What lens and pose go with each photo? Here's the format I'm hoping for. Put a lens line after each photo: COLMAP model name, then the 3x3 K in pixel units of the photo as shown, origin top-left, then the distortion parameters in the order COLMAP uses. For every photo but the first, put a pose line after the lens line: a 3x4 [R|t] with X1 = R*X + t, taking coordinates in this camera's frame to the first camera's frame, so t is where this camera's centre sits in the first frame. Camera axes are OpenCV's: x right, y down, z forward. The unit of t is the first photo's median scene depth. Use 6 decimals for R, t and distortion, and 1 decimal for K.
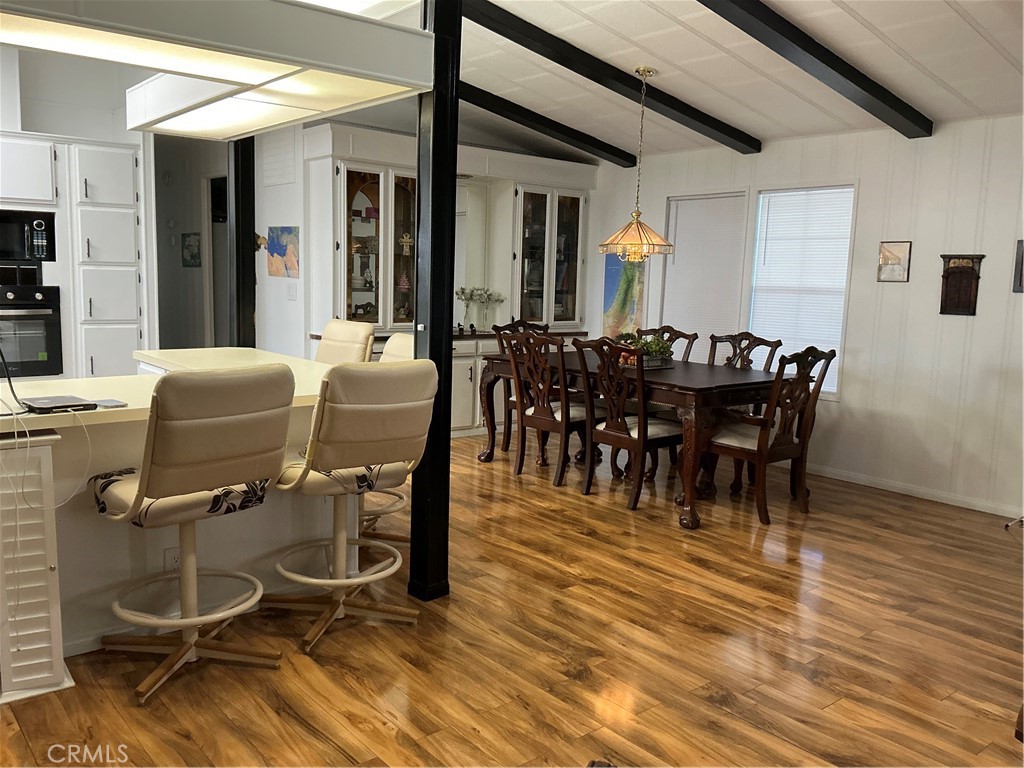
lens RADIAL K [[845.3, 0, 509.6], [0, 845.3, 380.0], [0, 0, 1]] dist [0.084952, -0.136923]
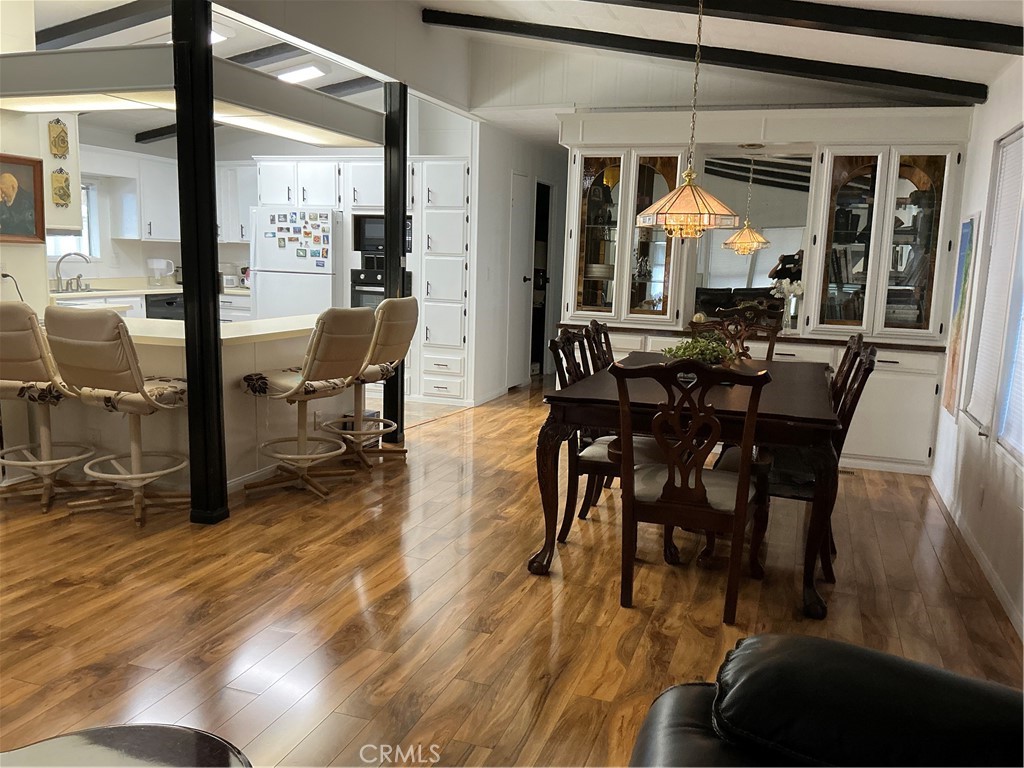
lens RADIAL K [[845.3, 0, 506.0], [0, 845.3, 386.7], [0, 0, 1]] dist [0.084952, -0.136923]
pose [[0.515683, 0.117861, -0.848634, 0.911309], [-0.124352, 0.990301, 0.061972, -0.044214], [0.847708, 0.073572, 0.525337, 0.598766]]
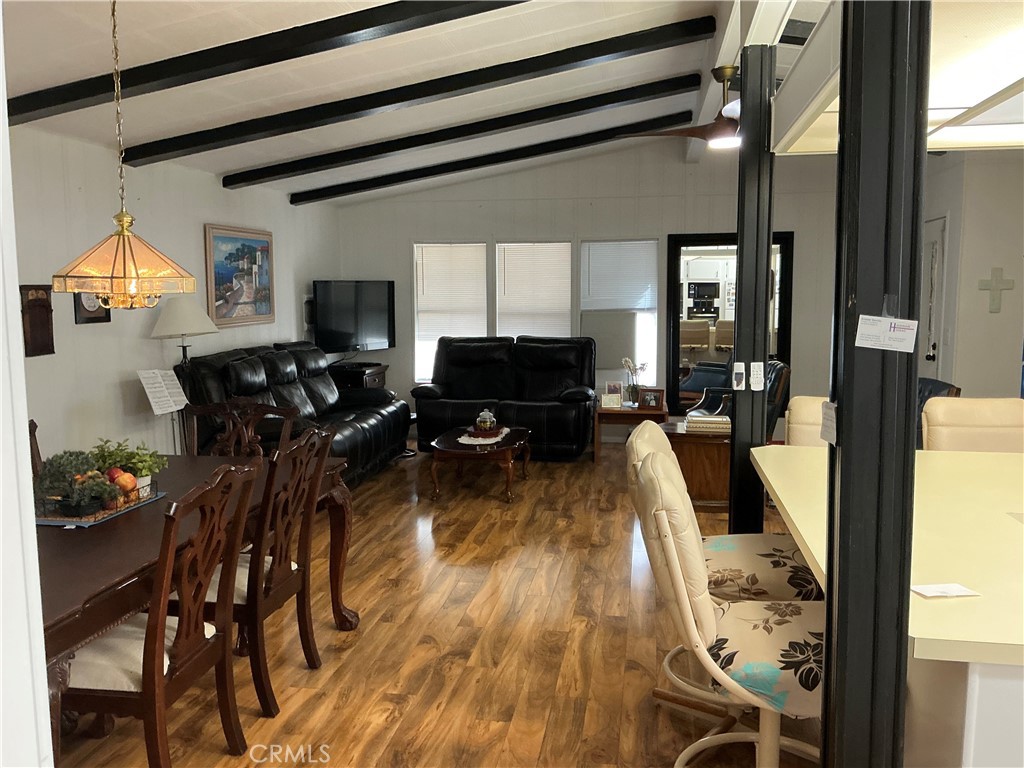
lens RADIAL K [[845.3, 0, 512.3], [0, 845.3, 381.0], [0, 0, 1]] dist [0.084952, -0.136923]
pose [[-0.658620, -0.106586, 0.744889, -0.519442], [0.080746, 0.974190, 0.210792, -0.237374], [-0.748131, 0.198978, -0.633015, 1.470862]]
